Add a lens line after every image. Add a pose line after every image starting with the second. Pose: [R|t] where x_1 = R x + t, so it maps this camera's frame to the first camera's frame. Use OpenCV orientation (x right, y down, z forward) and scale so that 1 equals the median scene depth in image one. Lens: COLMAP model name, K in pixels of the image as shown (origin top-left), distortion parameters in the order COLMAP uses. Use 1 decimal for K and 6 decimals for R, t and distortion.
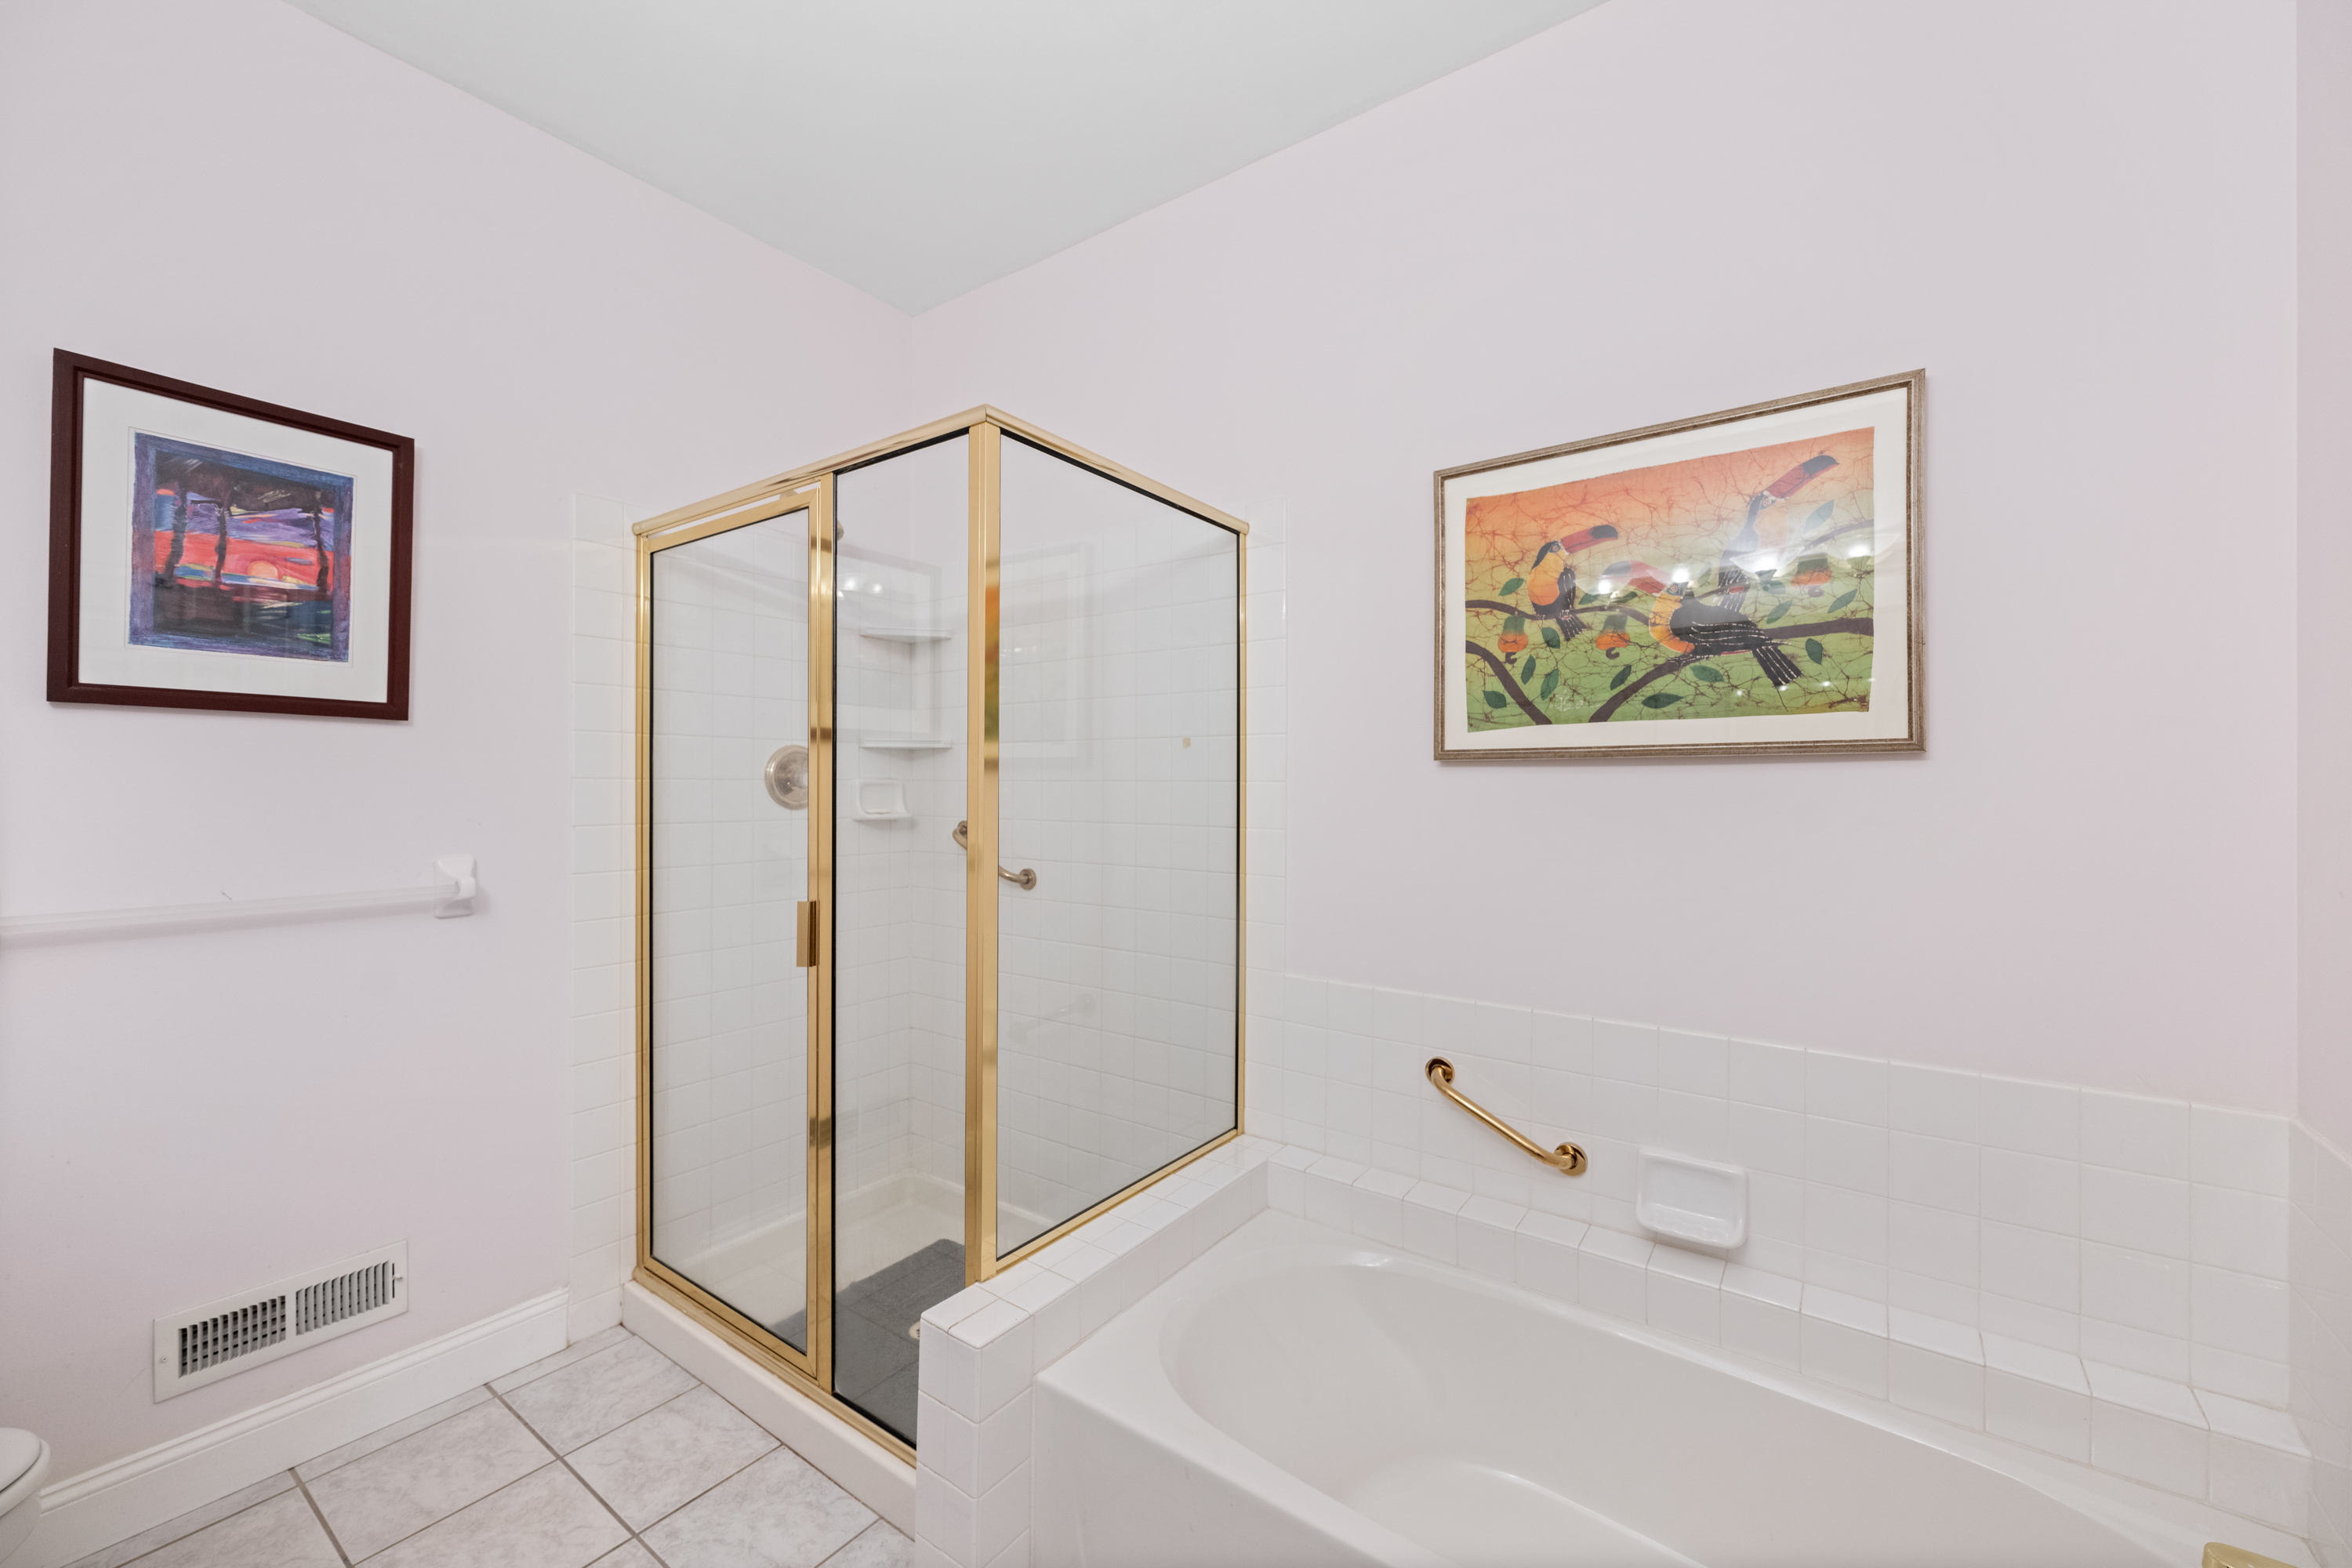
lens RADIAL K [[930.1, 0, 1170.1], [0, 930.1, 786.2], [0, 0, 1]] dist [0.001078, -0.000017]
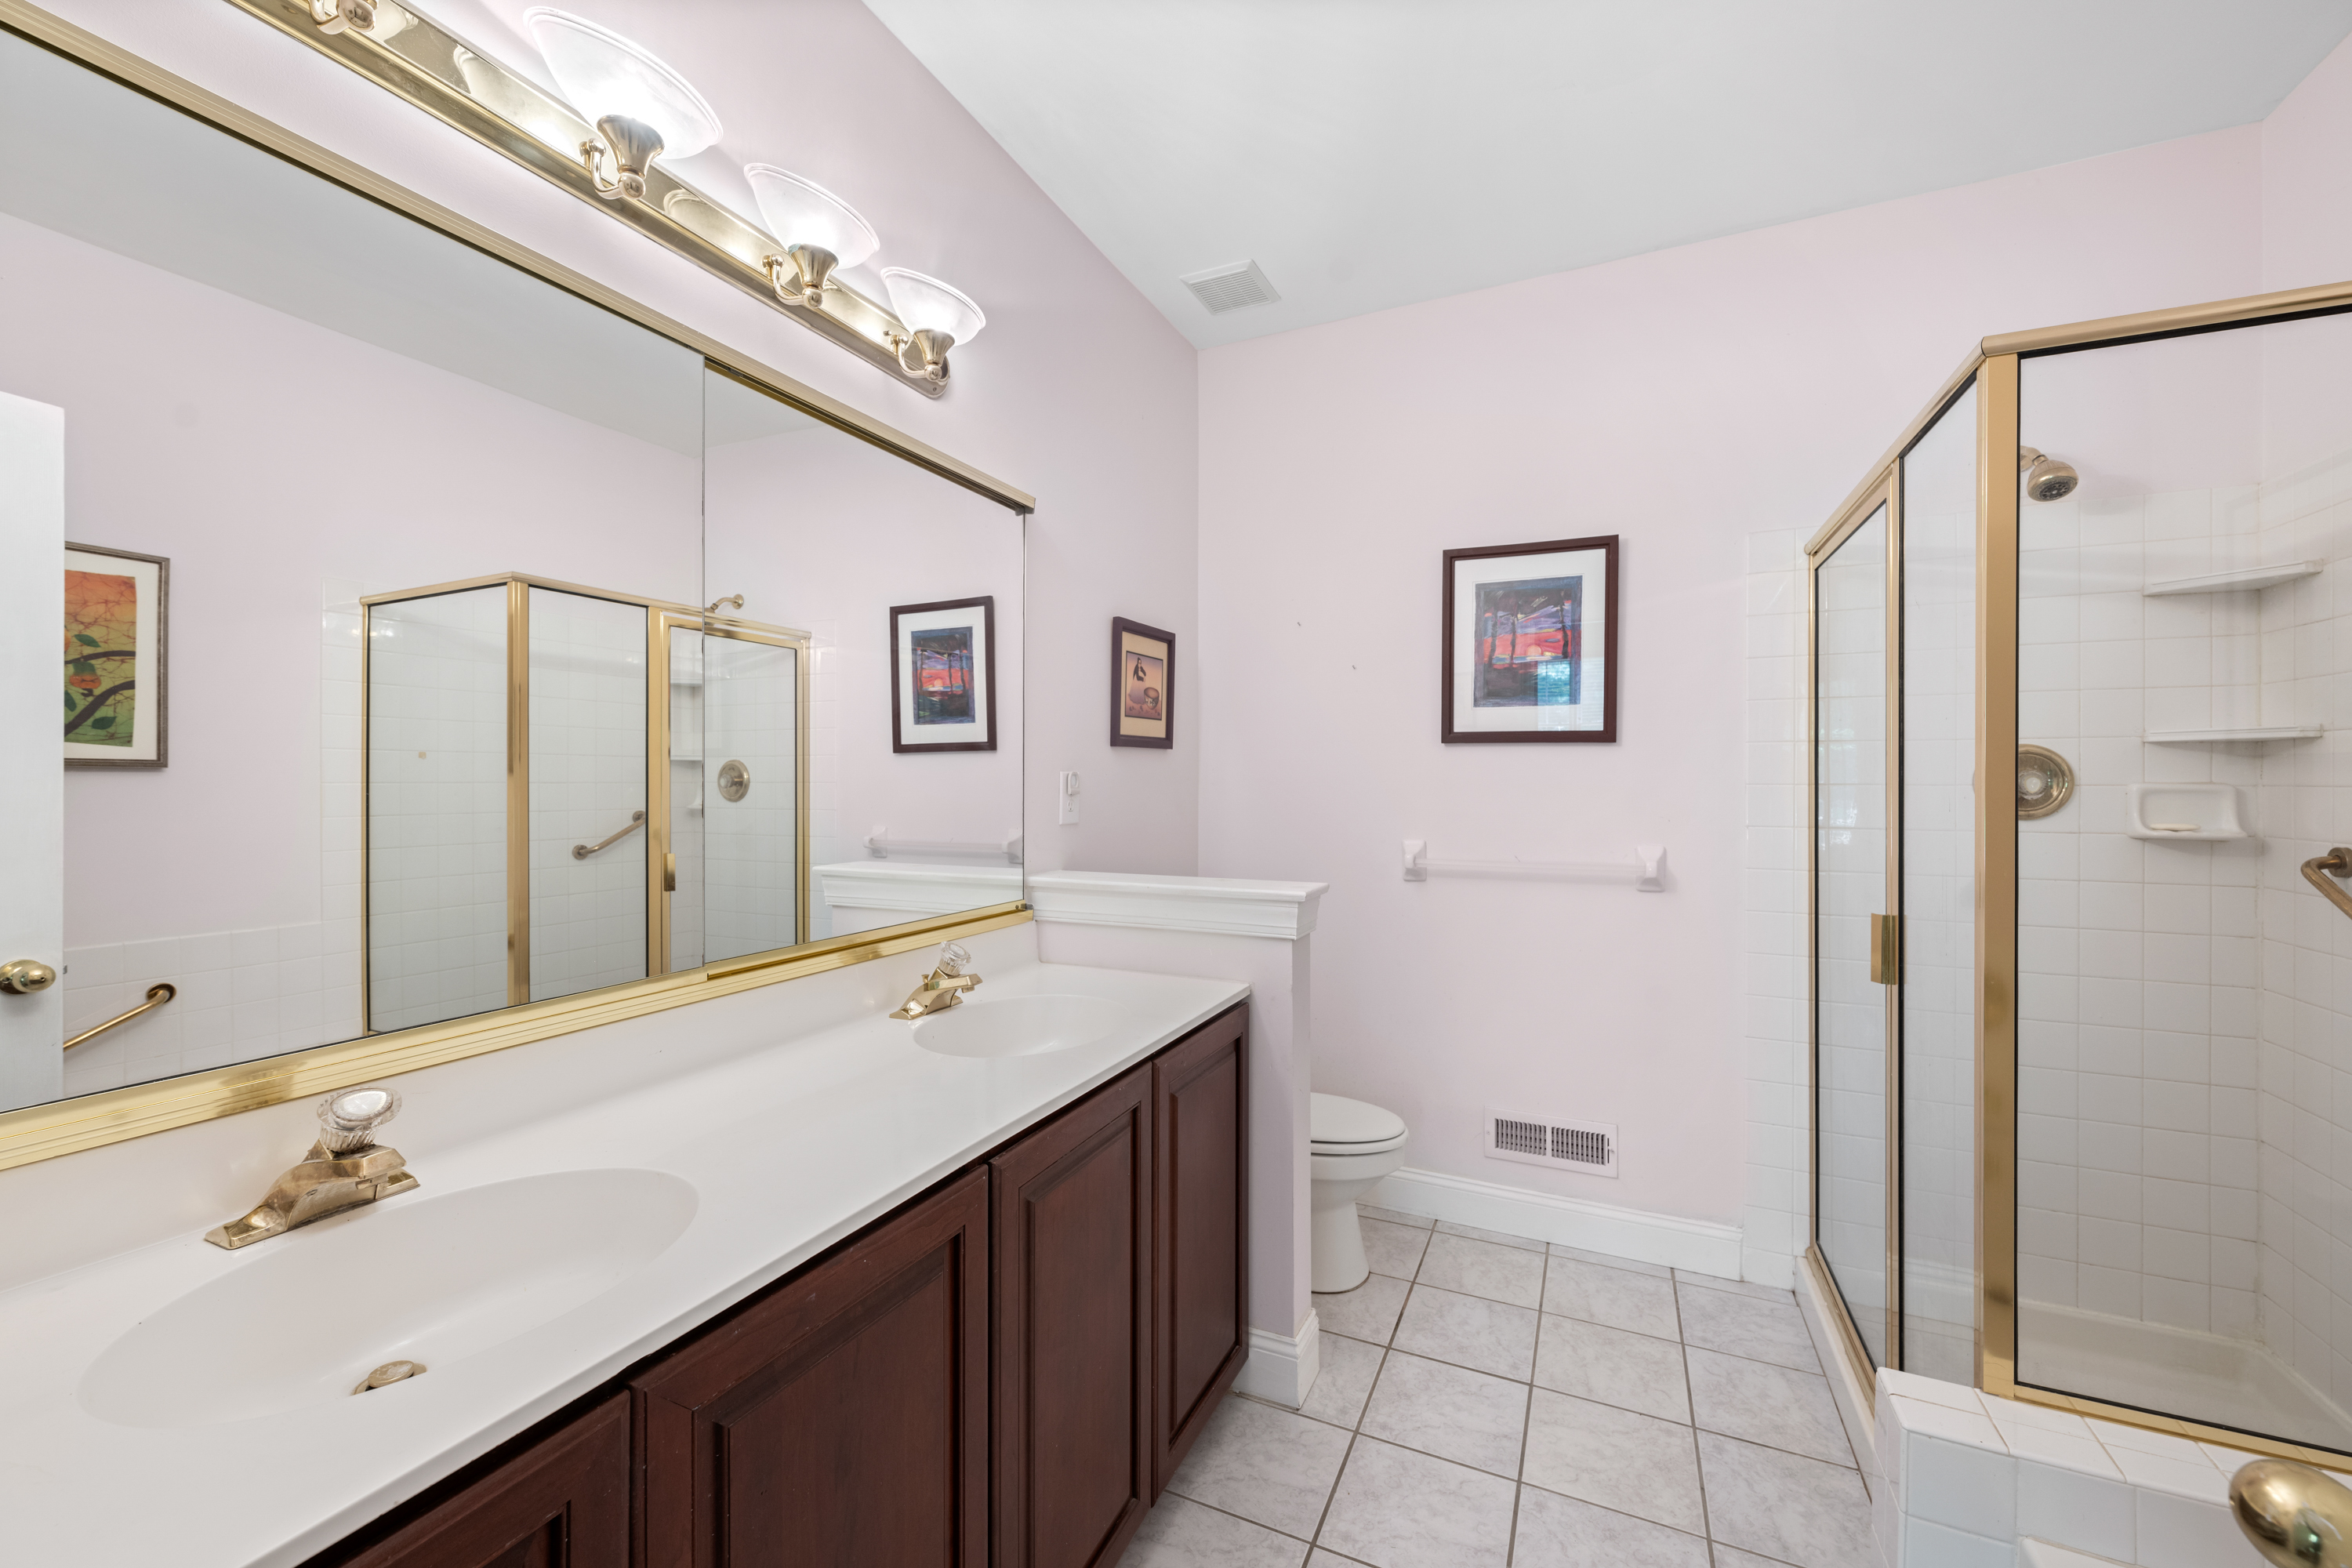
lens RADIAL K [[930.1, 0, 1166.9], [0, 930.1, 781.5], [0, 0, 1]] dist [0.001078, -0.000017]
pose [[0.186262, -0.003061, -0.982495, 0.417391], [-0.003353, 0.999987, -0.003751, -0.006349], [0.982494, 0.003993, 0.186249, 0.108513]]
